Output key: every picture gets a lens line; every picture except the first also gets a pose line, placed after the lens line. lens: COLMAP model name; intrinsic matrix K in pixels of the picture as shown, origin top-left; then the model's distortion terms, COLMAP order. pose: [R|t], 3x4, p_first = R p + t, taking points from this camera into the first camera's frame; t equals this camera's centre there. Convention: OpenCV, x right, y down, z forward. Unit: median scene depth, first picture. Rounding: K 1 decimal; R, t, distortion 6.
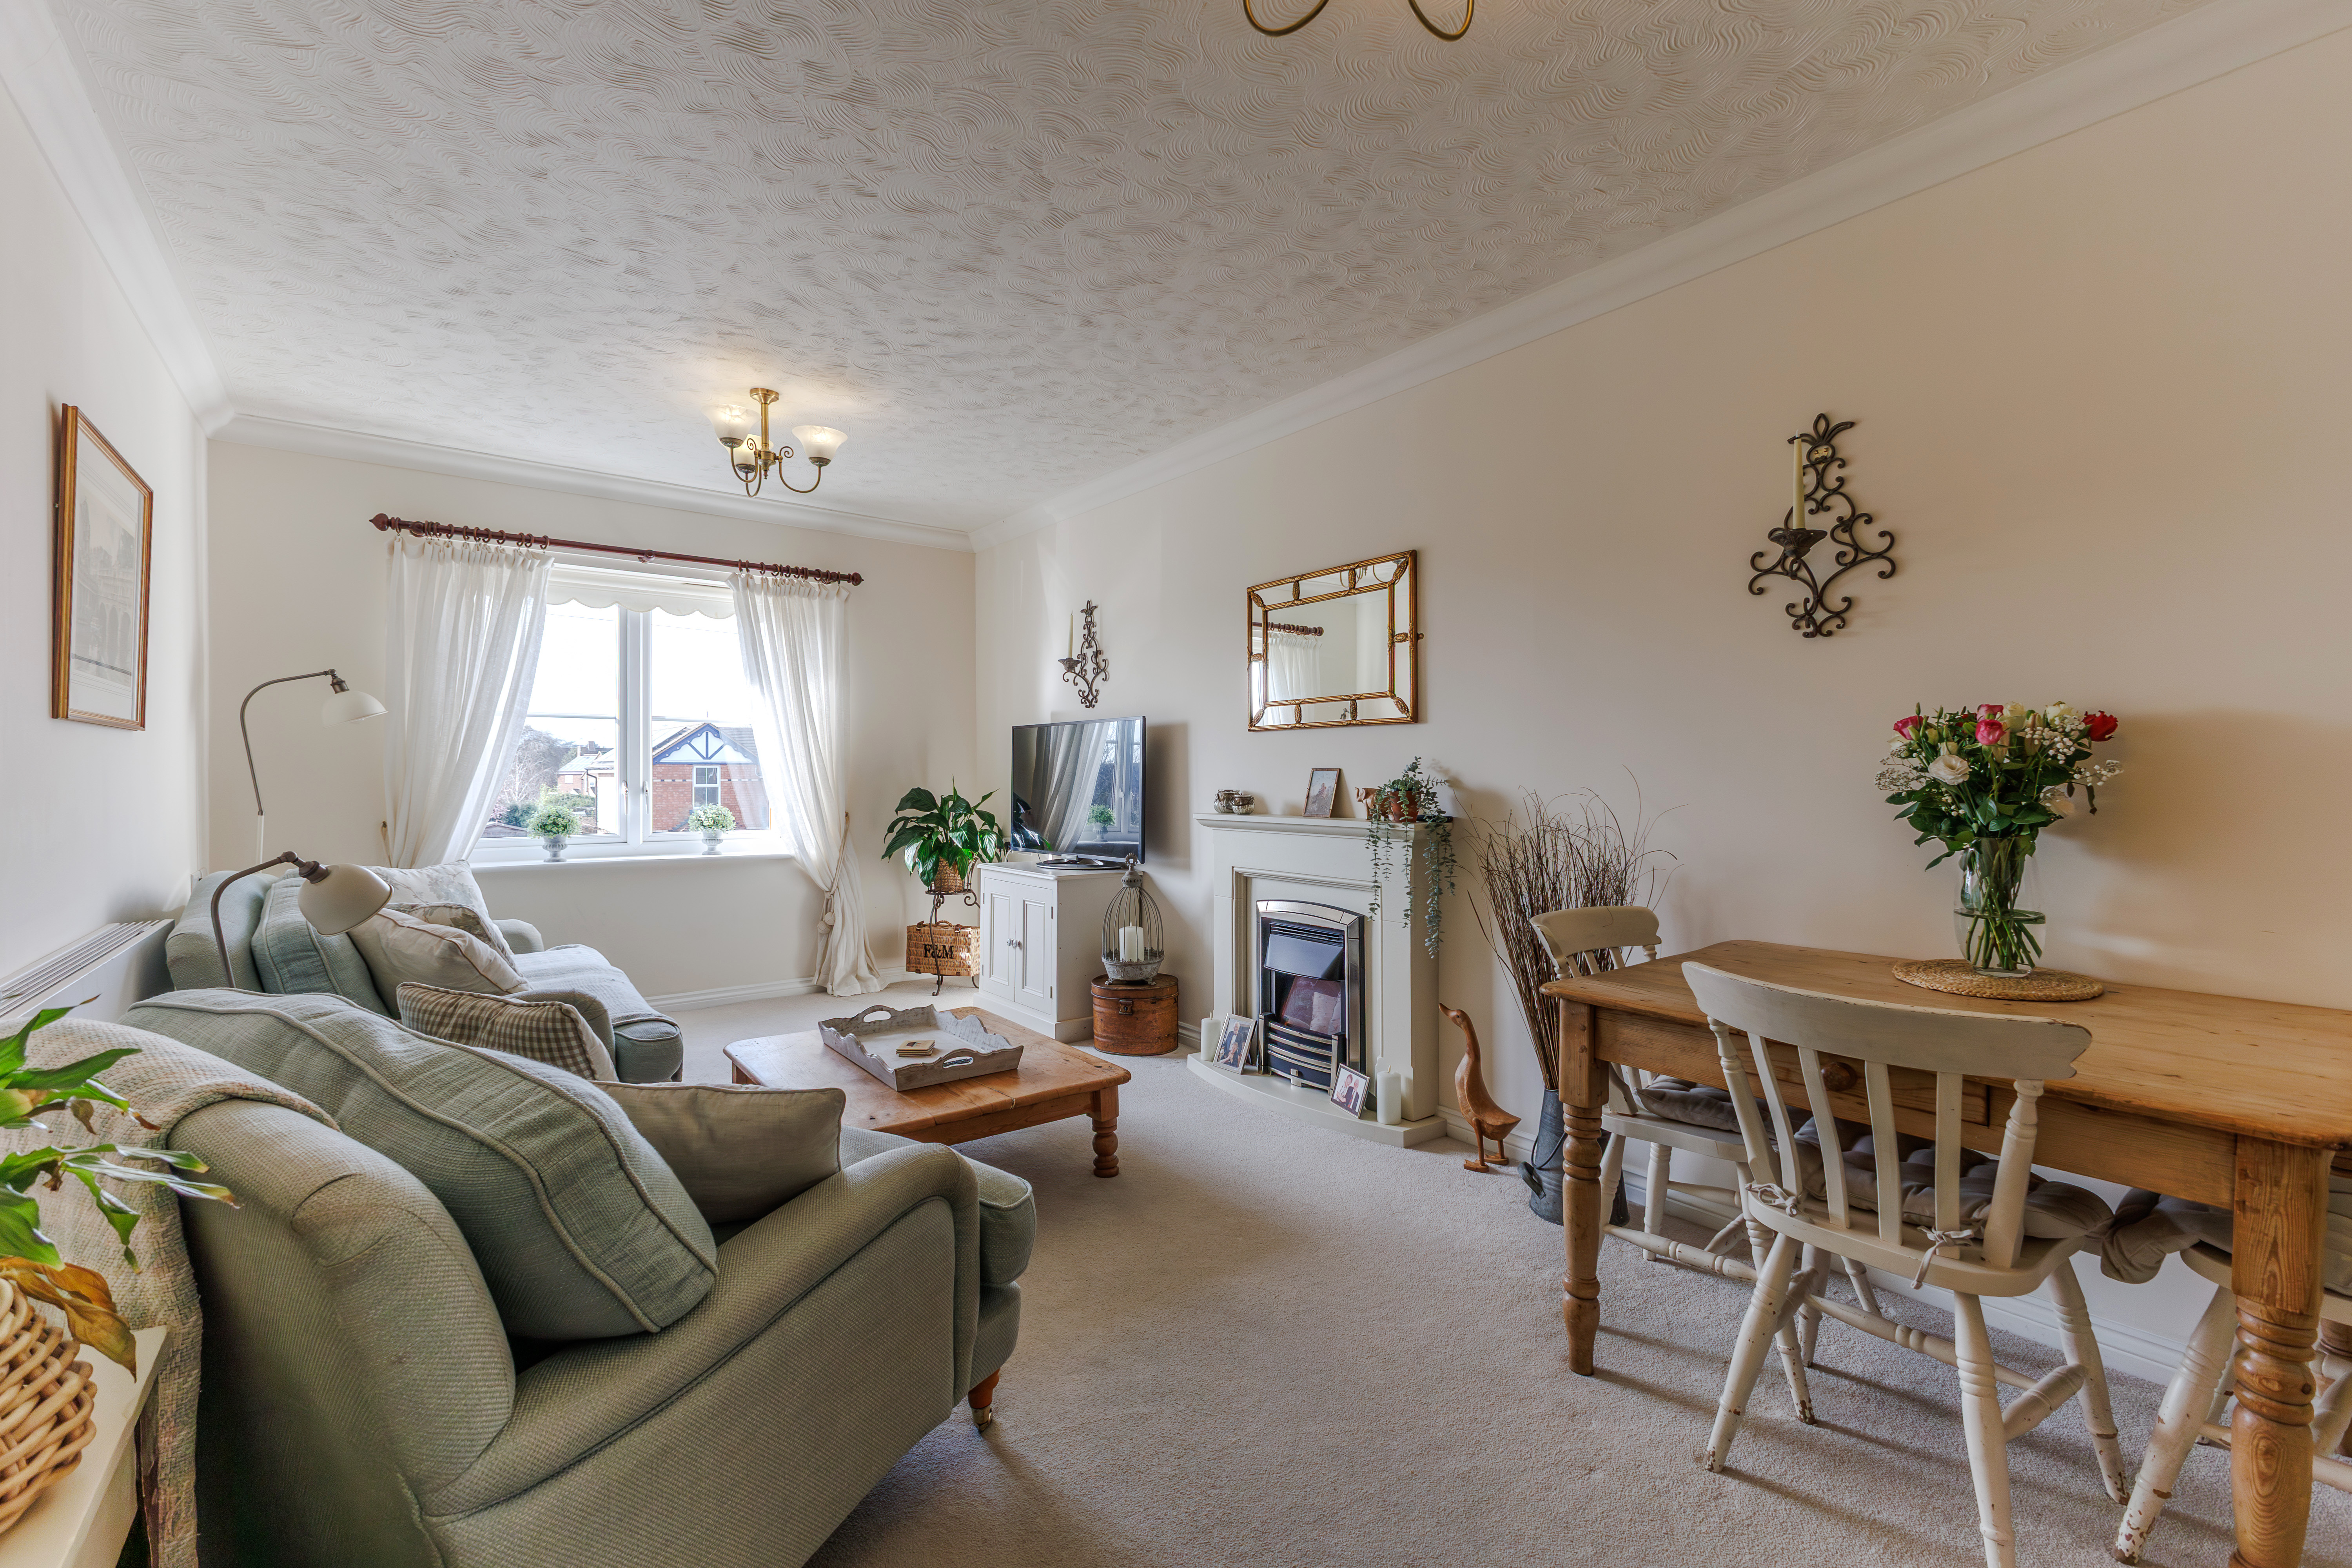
lens RADIAL K [[1024.6, 0, 1184.5], [0, 1024.6, 776.8], [0, 0, 1]] dist [0.013202, -0.005981]
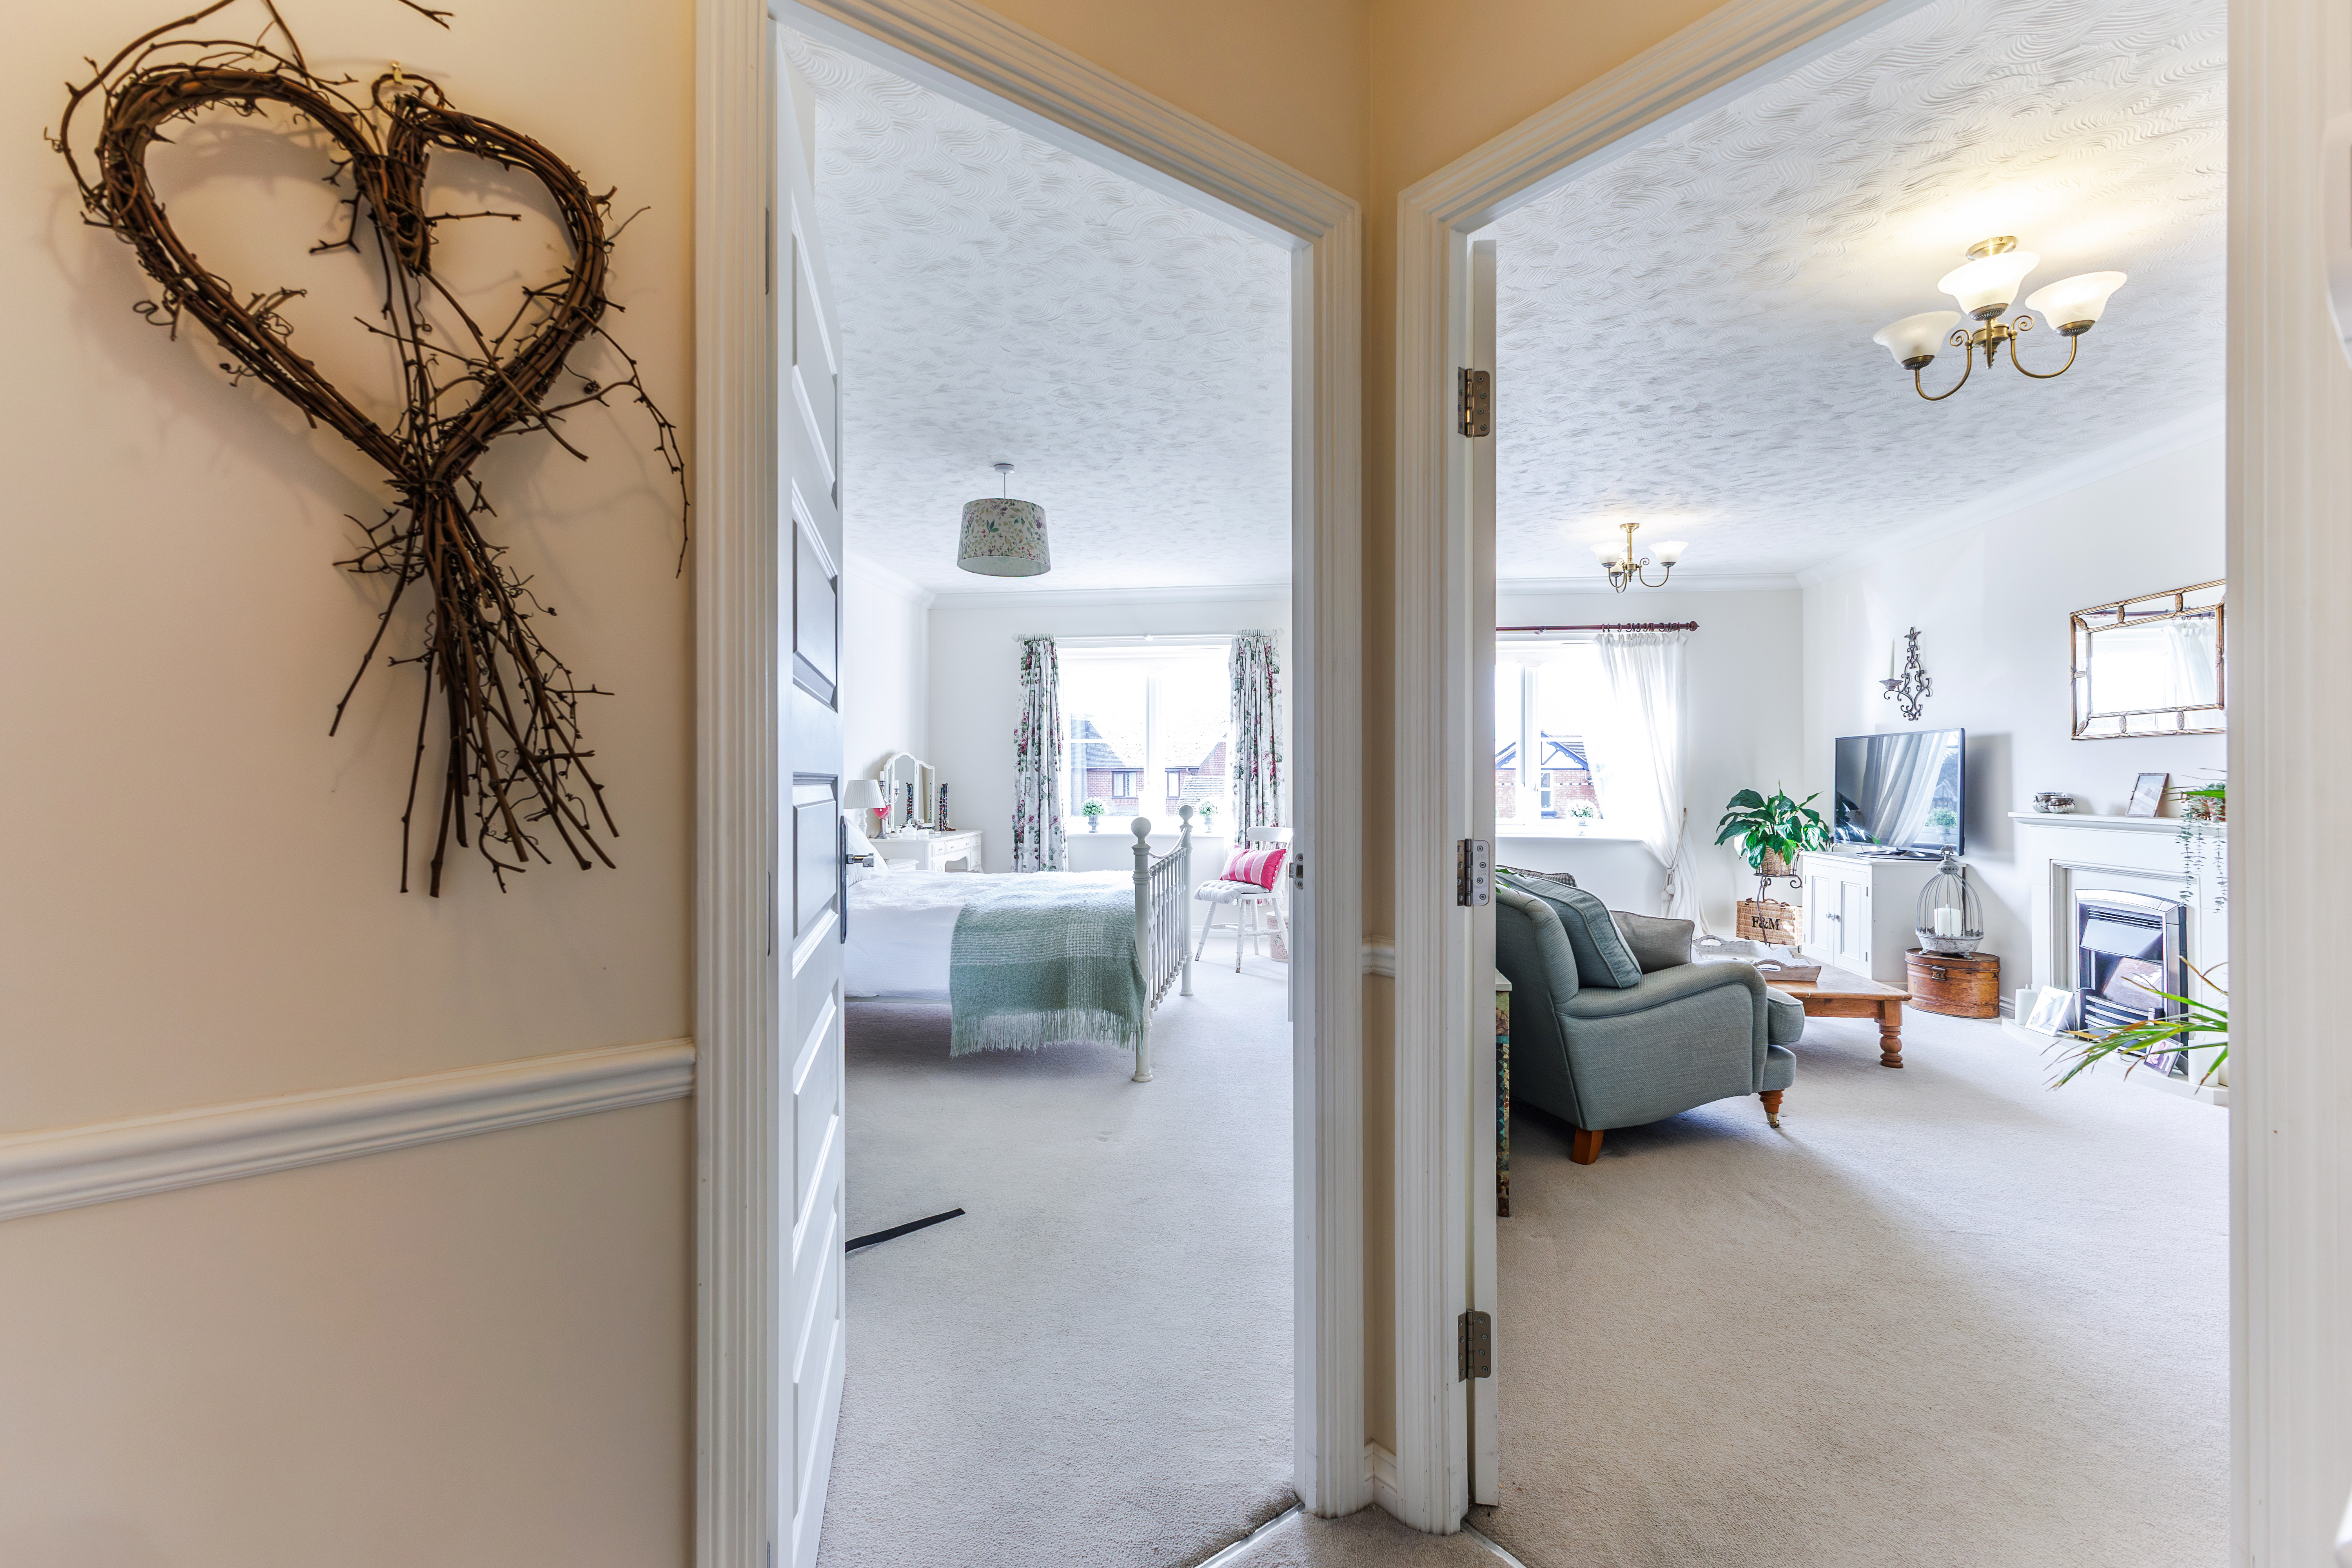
lens RADIAL K [[1034.7, 0, 1140.4], [0, 1034.7, 773.3], [0, 0, 1]] dist [0.001597, -0.000251]
pose [[0.701006, -0.001970, -0.713152, 0.153095], [-0.003534, 0.999974, -0.006236, 0.002471], [0.713146, 0.006891, 0.700981, -0.514848]]
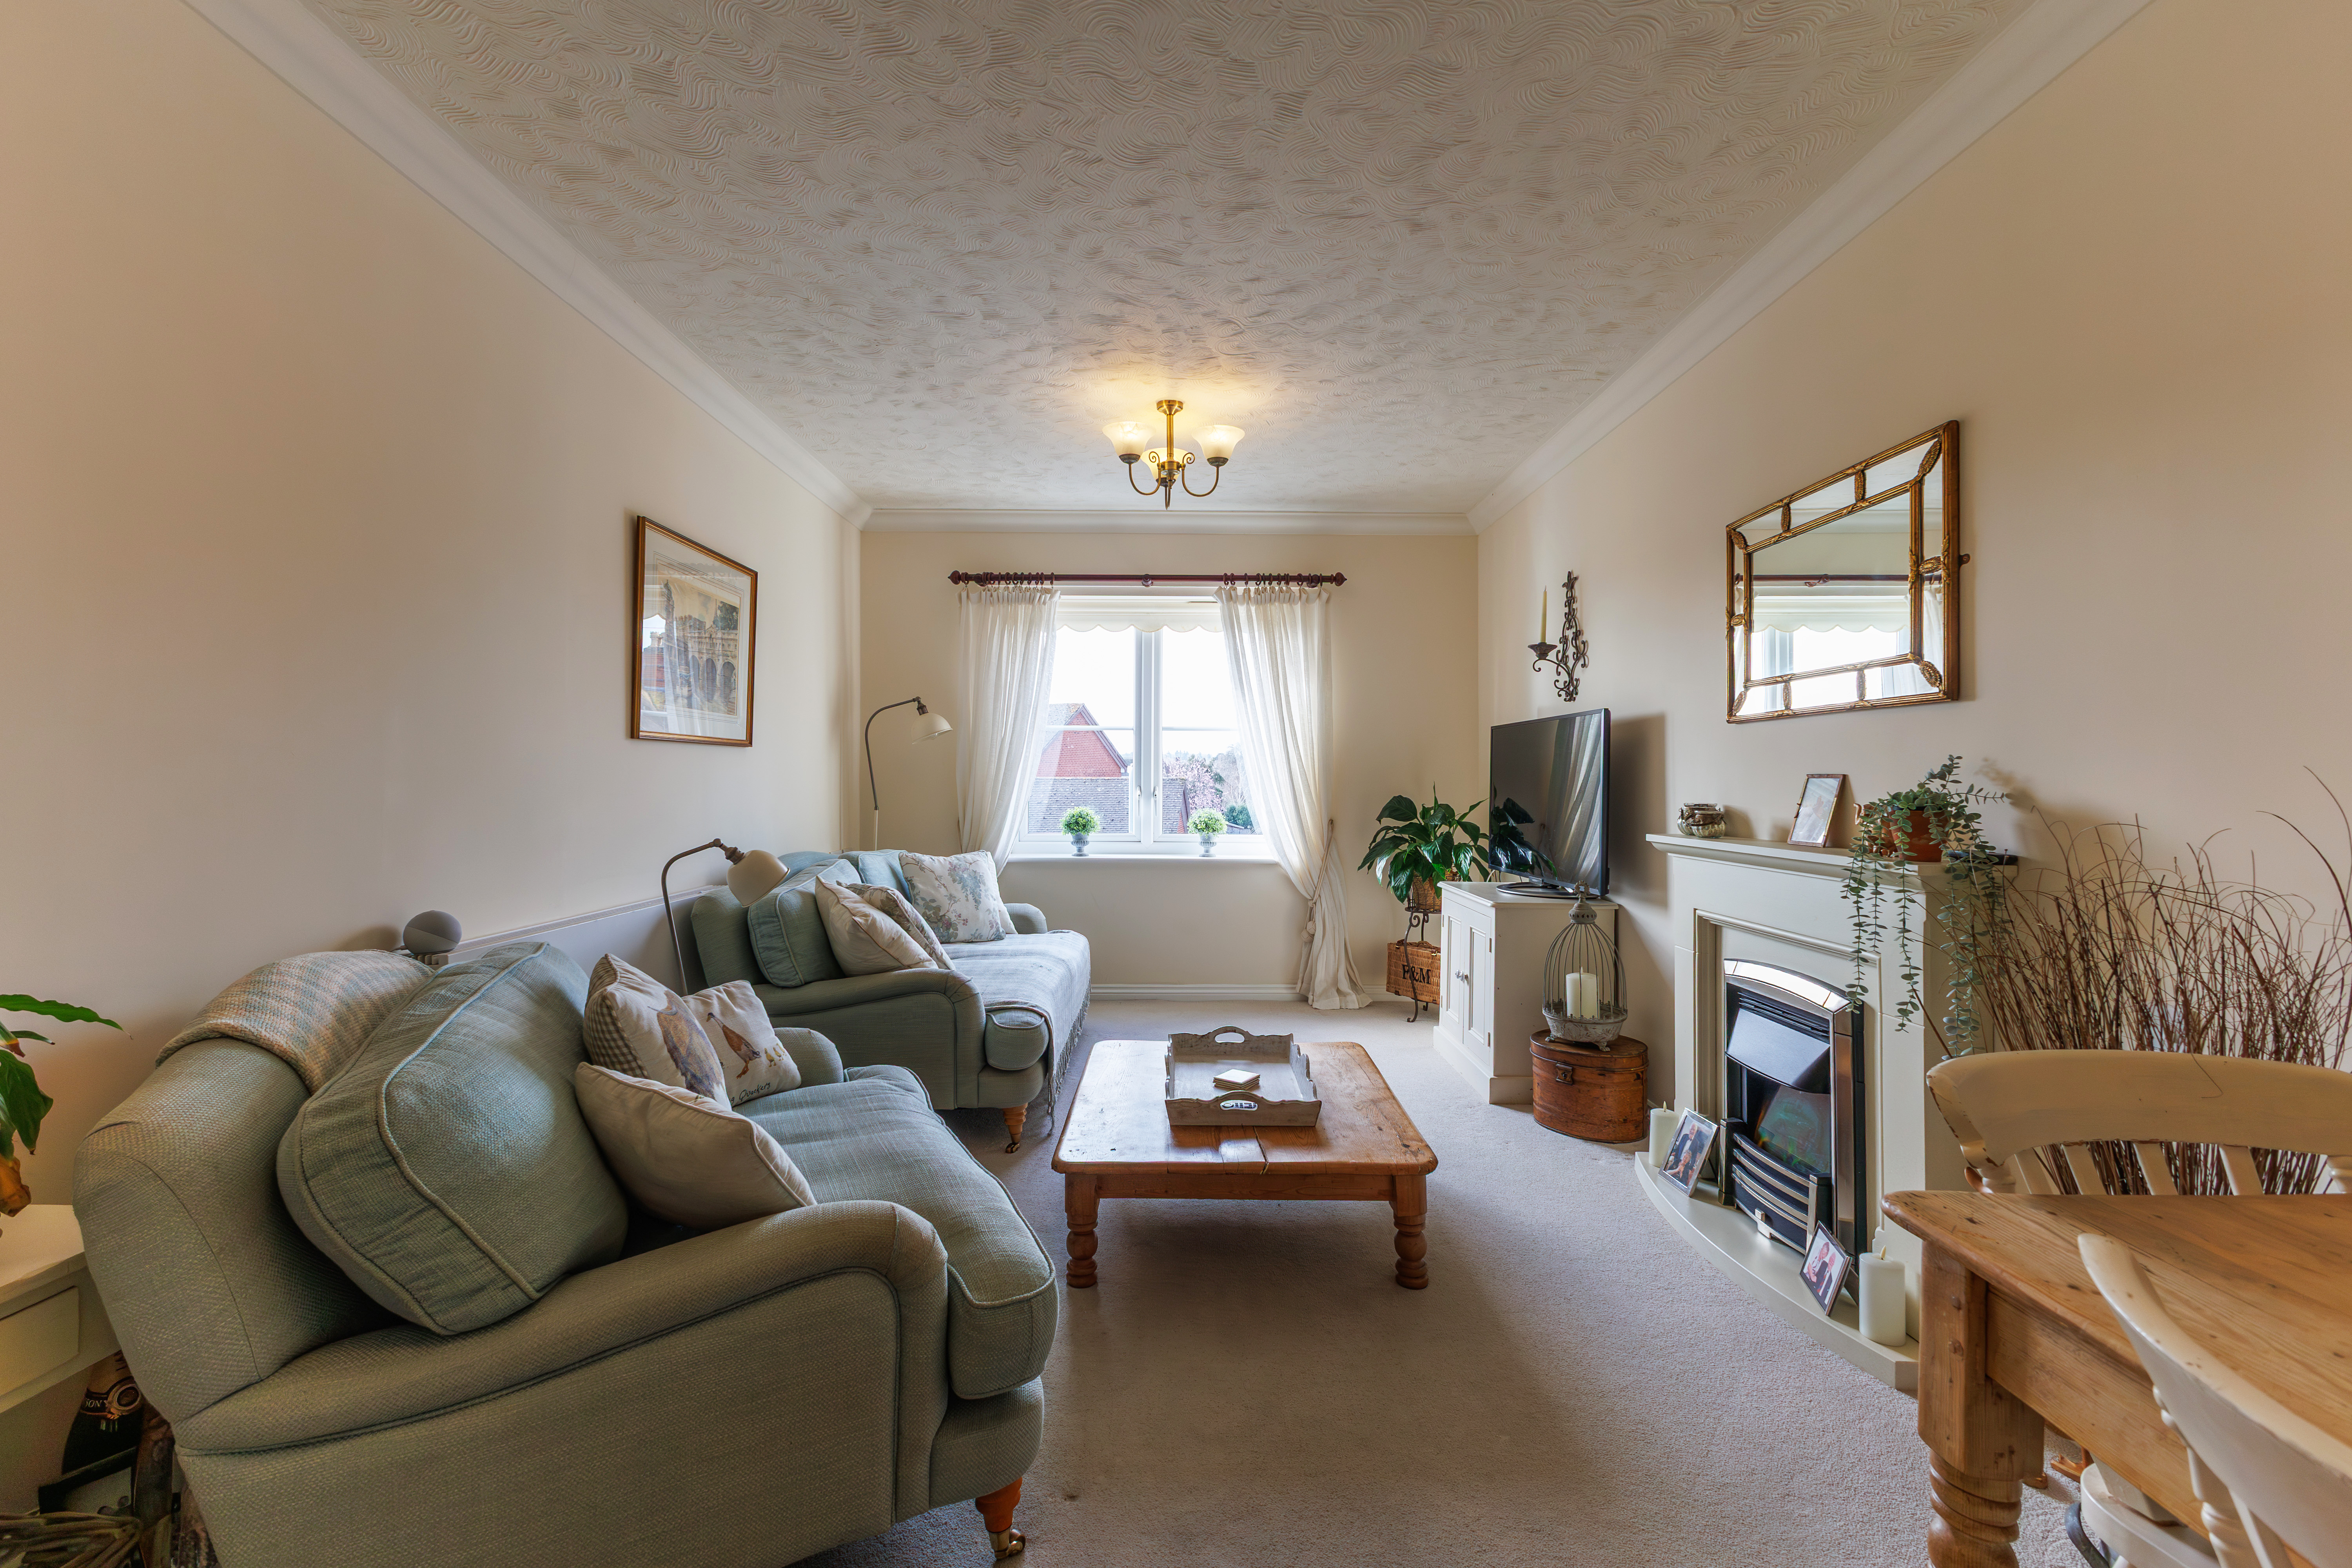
lens RADIAL K [[1019.1, 0, 1175.8], [0, 1019.1, 778.0], [0, 0, 1]] dist [0.004970, 0.000118]
pose [[0.790117, 0.002197, -0.612953, 0.192094], [-0.005575, 0.999978, -0.003602, -0.000943], [0.612931, 0.006263, 0.790111, 0.188406]]
